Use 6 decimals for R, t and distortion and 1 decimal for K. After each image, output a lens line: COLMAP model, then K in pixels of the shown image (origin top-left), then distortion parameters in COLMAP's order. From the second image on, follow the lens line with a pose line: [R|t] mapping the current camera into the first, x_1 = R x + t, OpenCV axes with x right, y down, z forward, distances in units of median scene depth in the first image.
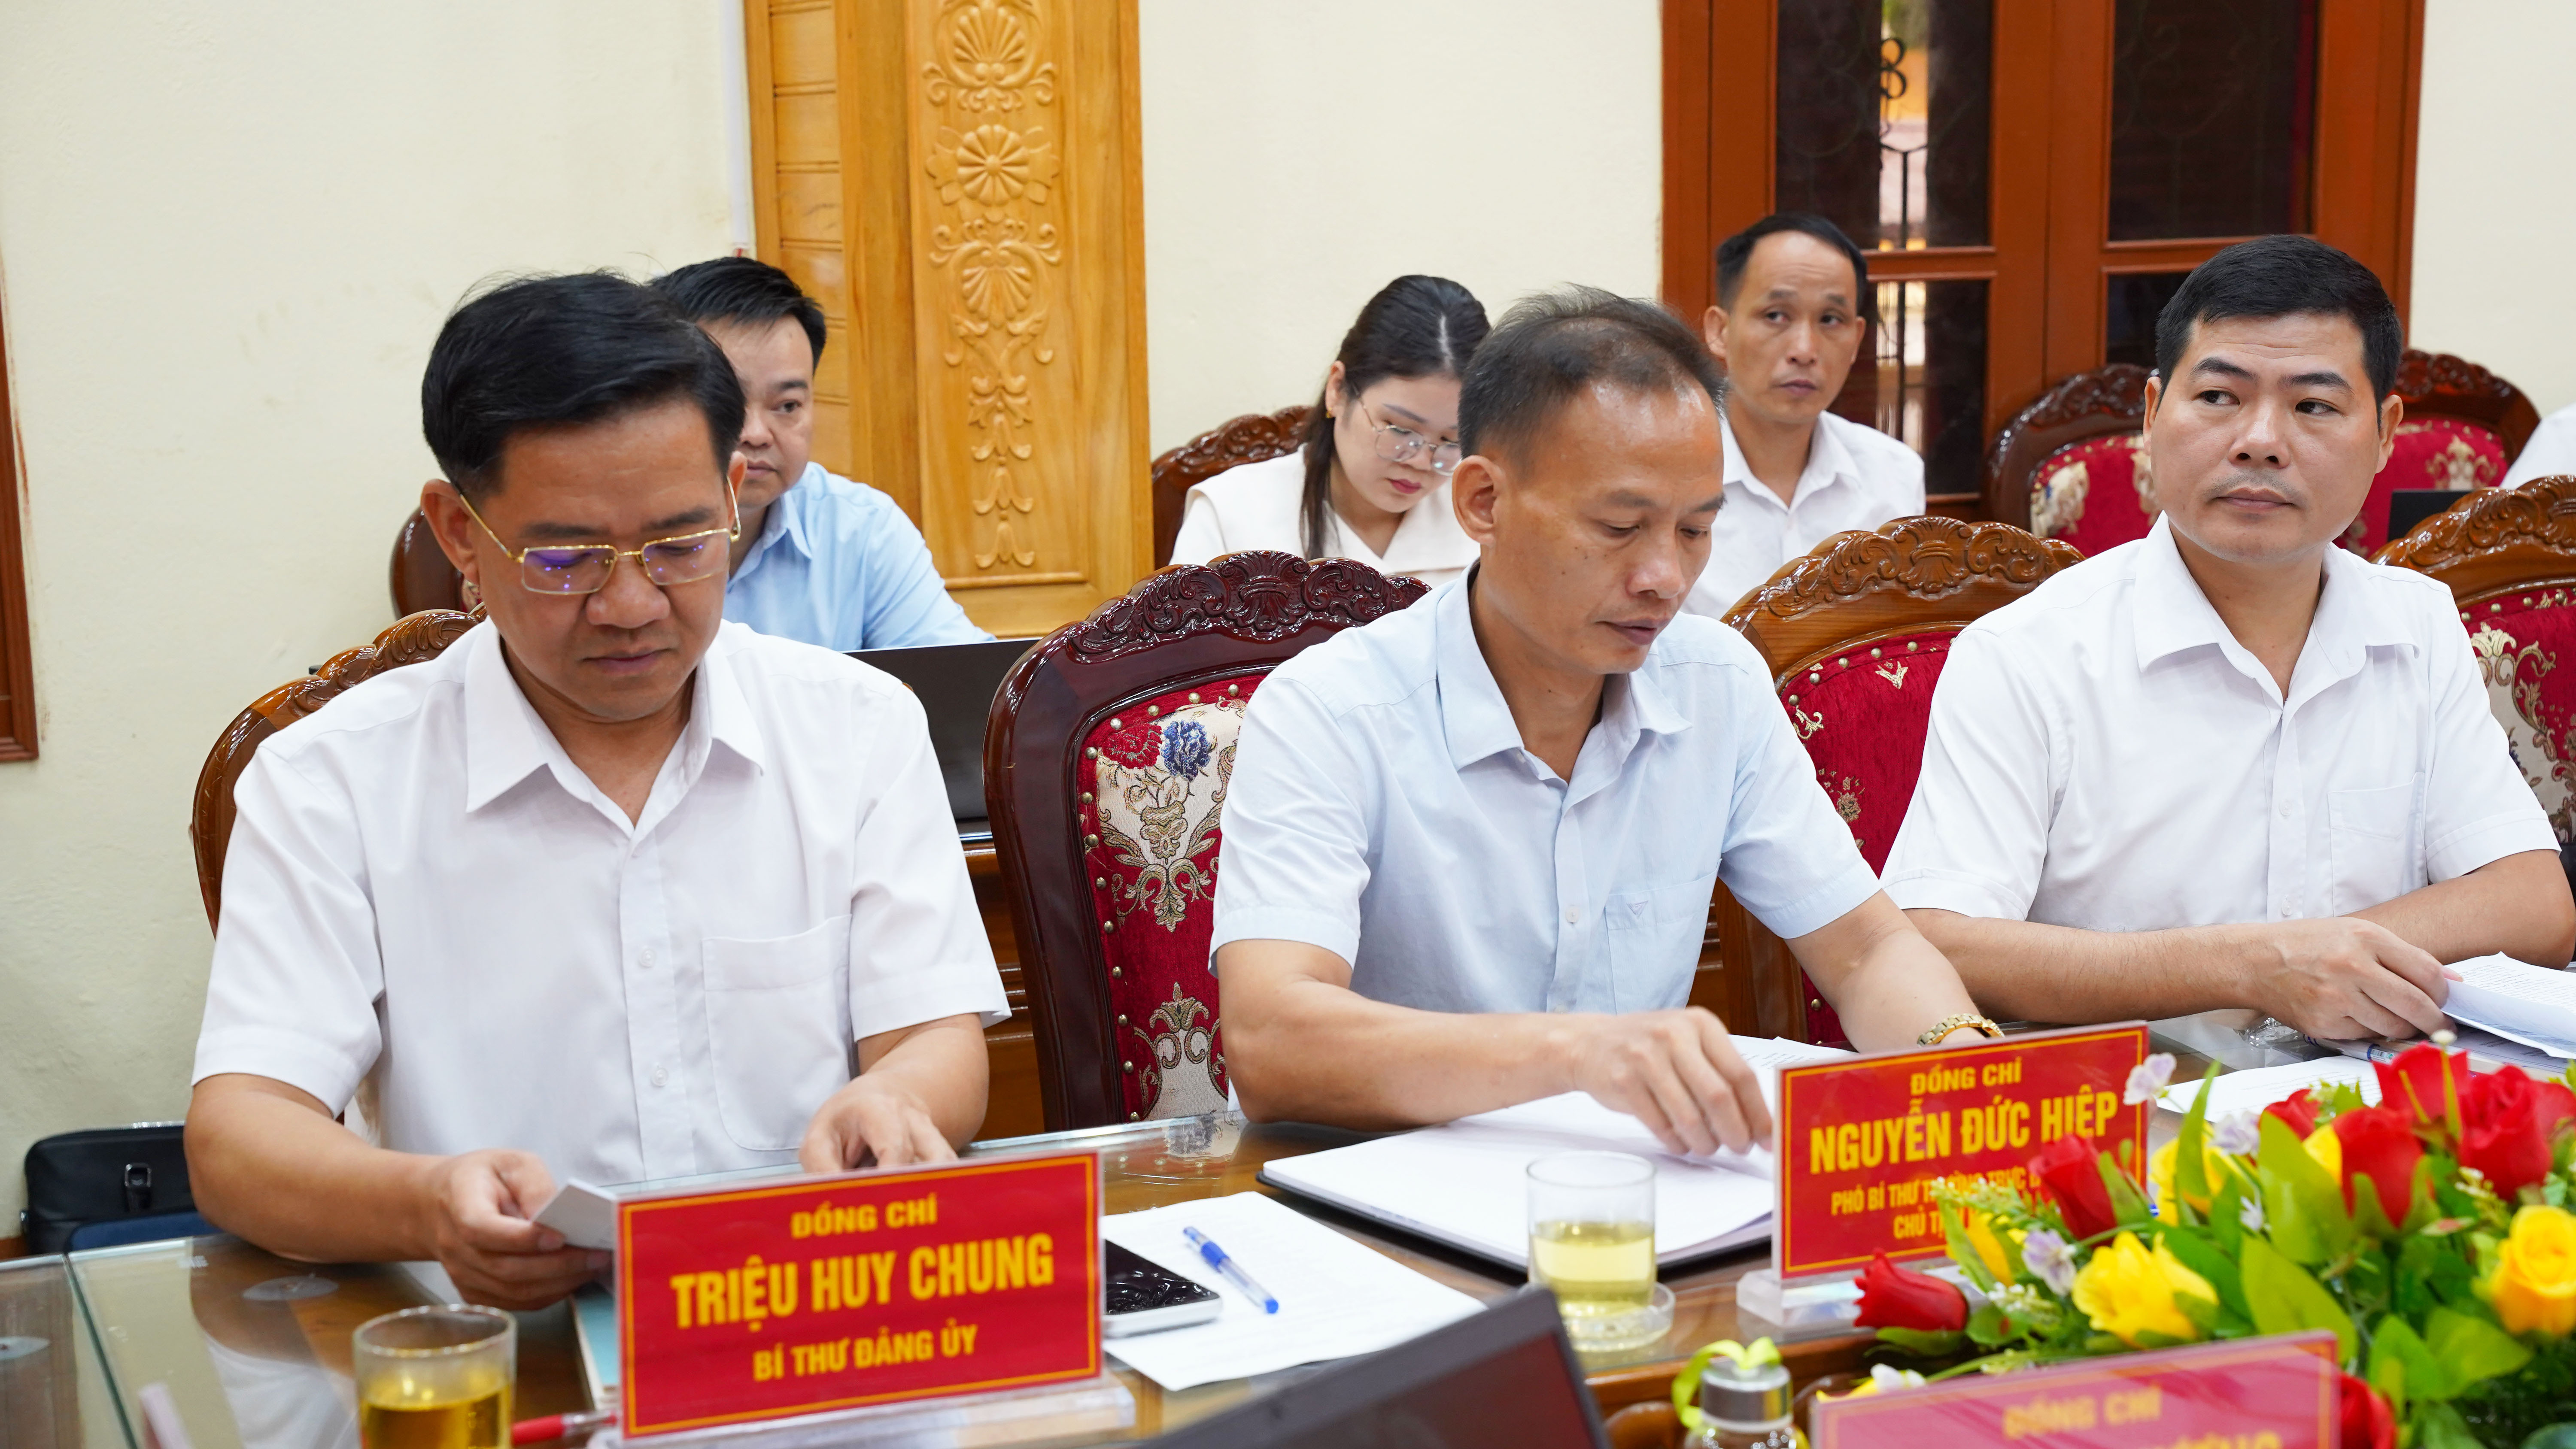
lens RADIAL K [[3815.0, 0, 1288.0], [0, 3815.0, 724.5], [0, 0, 1]] dist [0.273387, -0.042819]
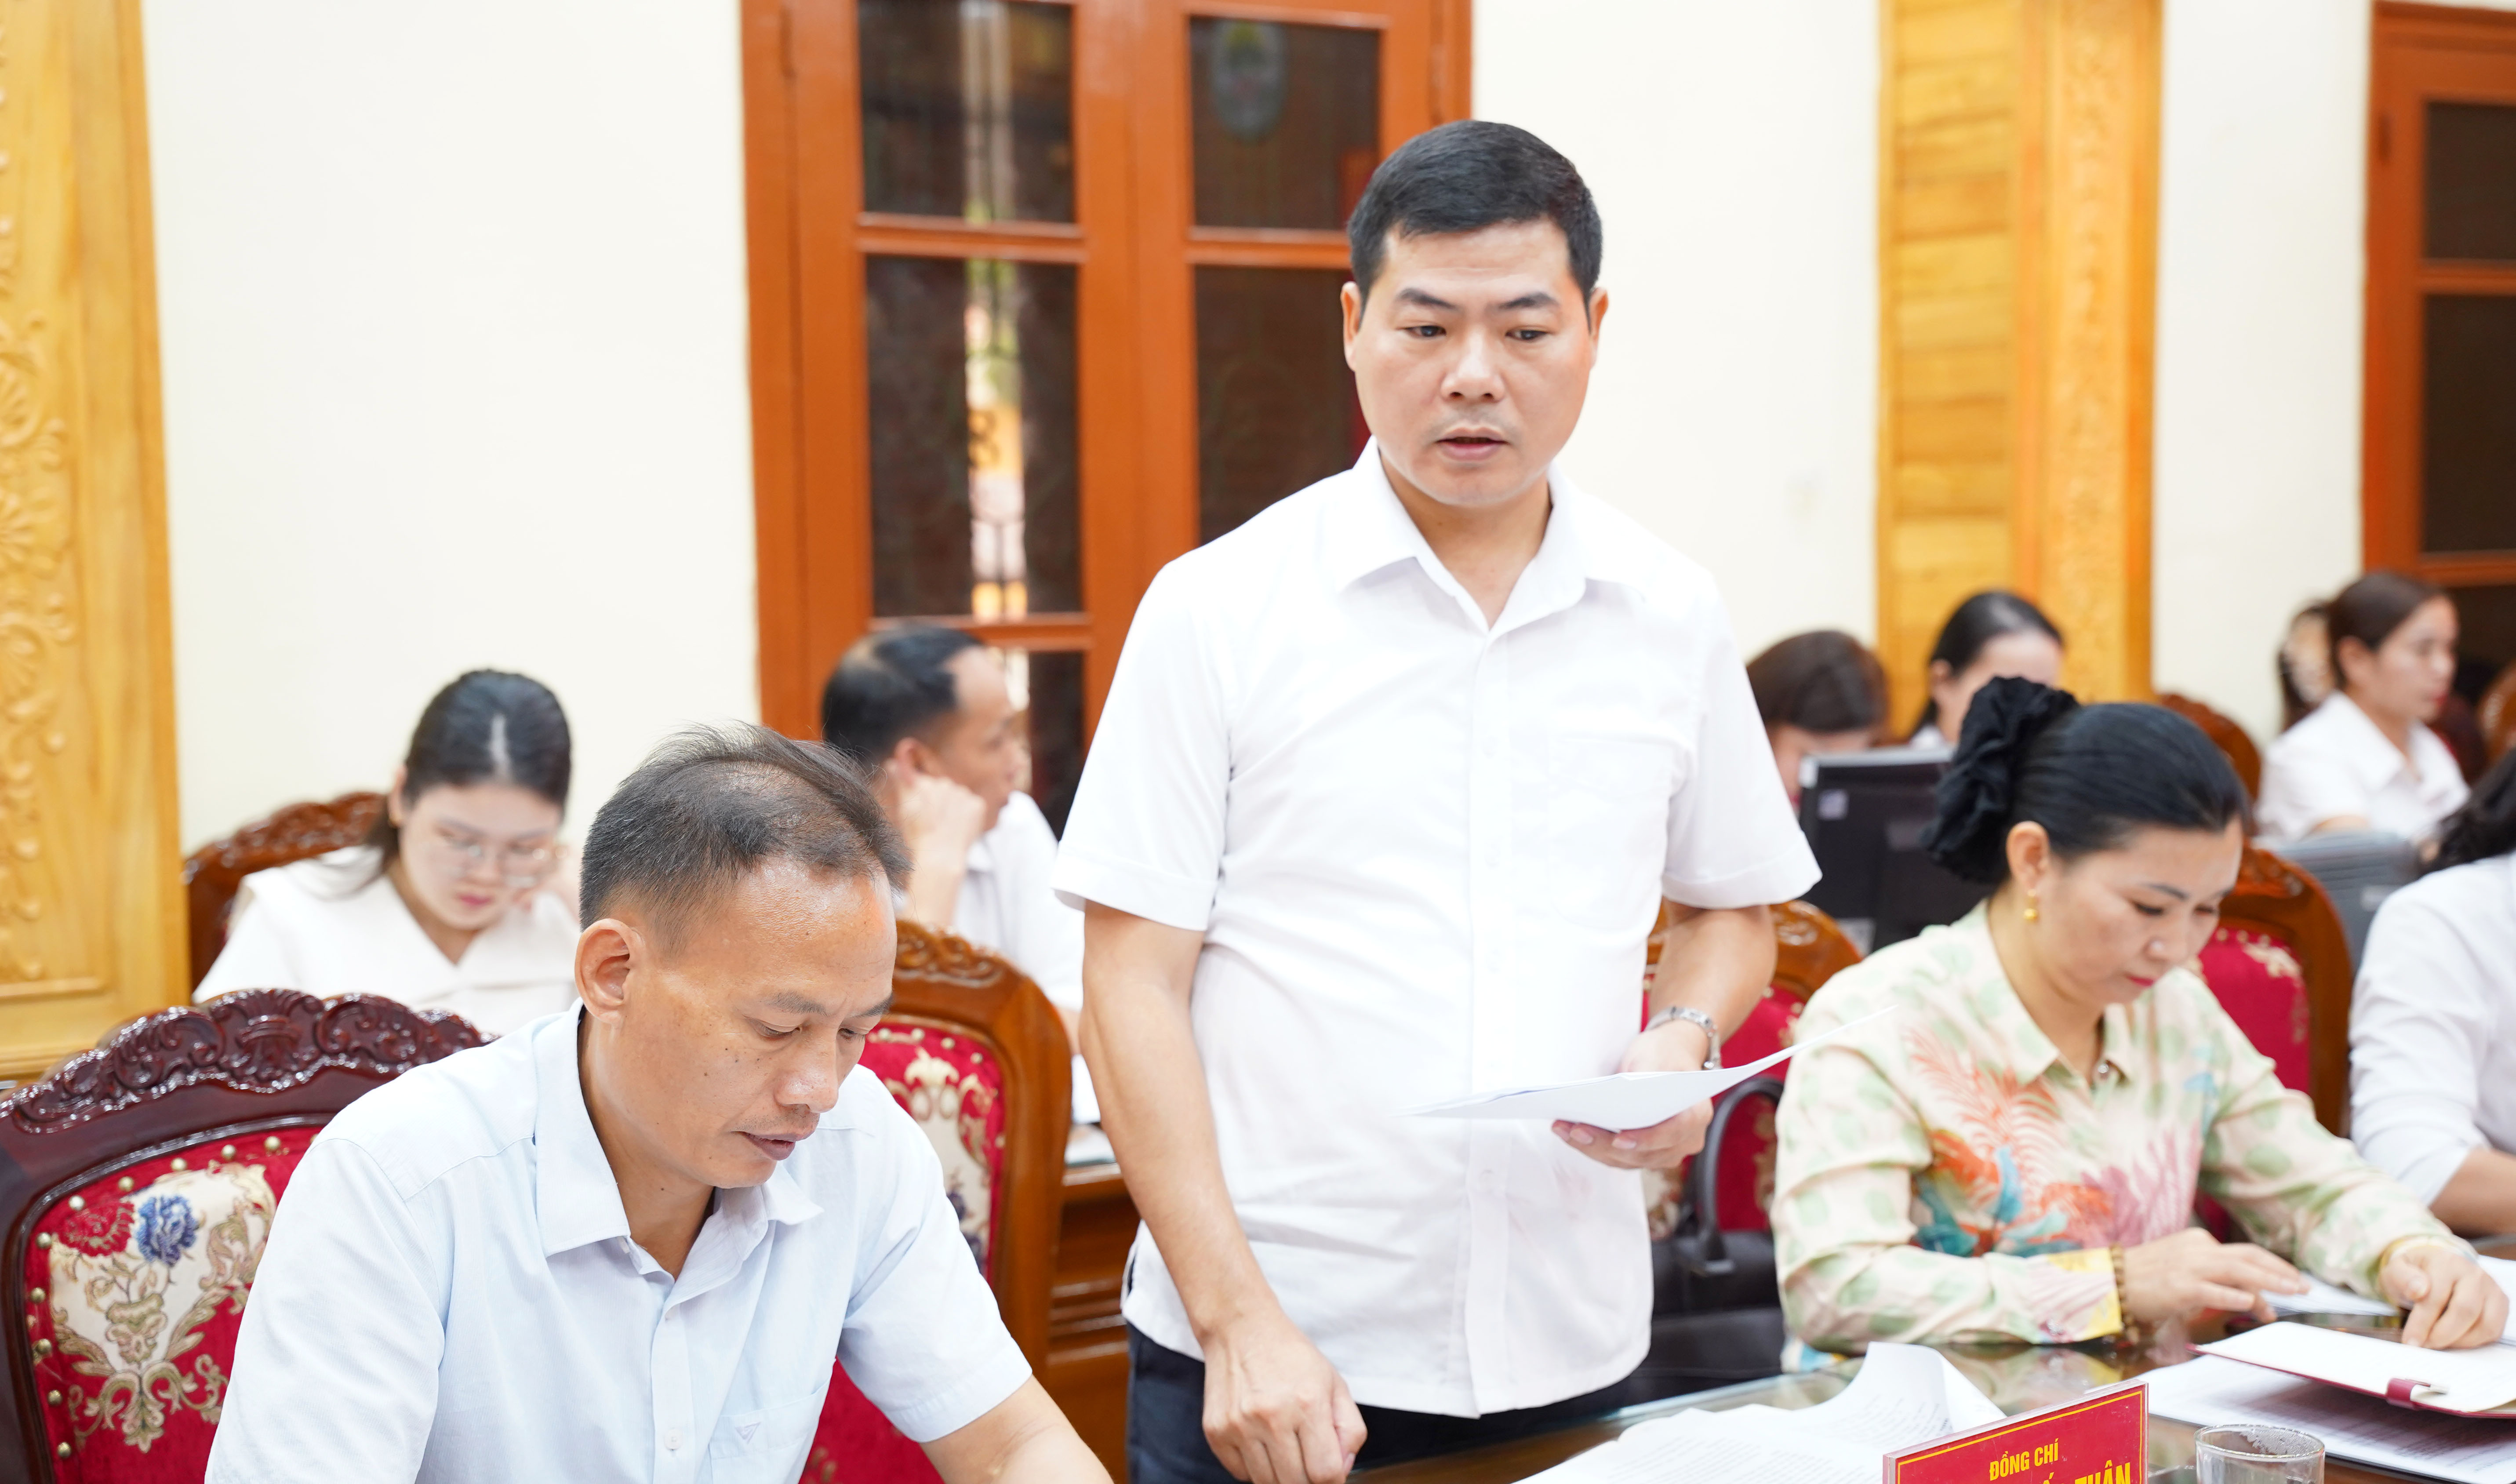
lens RADIAL K [[3516.8, 0, 1140.1], [0, 3516.8, 823.2], [0, 0, 1]] dist [0.218850, -0.061796]
pose [[0.980964, -0.013749, 0.193703, 0.032043], [0.024754, 0.998206, -0.054509, -0.034209], [-0.192607, 0.058266, 0.979545, 0.172731]]
